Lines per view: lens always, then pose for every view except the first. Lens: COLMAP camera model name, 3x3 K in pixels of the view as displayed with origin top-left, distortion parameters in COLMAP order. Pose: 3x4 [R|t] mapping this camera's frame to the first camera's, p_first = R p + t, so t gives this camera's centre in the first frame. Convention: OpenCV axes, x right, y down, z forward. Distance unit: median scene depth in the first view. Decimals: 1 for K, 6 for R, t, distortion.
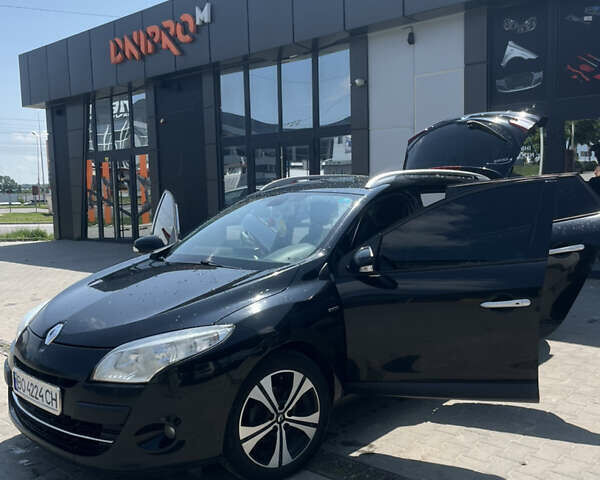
lens RADIAL K [[607.0, 0, 300.0], [0, 607.0, 240.0], [0, 0, 1]] dist [0.017700, -0.015581]
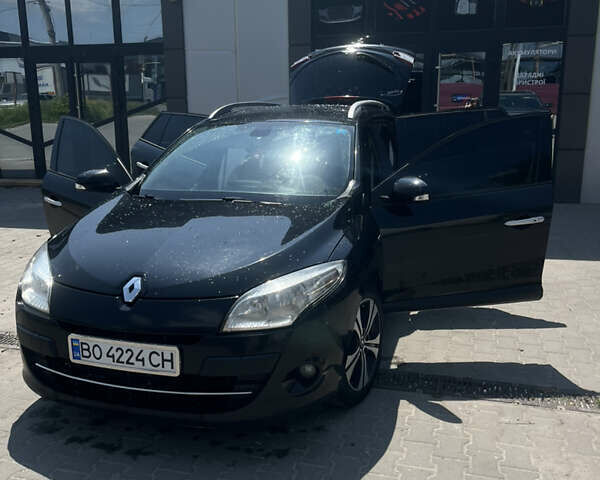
lens RADIAL K [[607.0, 0, 300.0], [0, 607.0, 240.0], [0, 0, 1]] dist [0.017700, -0.015581]
pose [[0.894244, -0.075738, 0.441125, -0.571884], [0.020259, 0.991418, 0.129151, -0.020994], [-0.447121, -0.106556, 0.888104, 0.137696]]
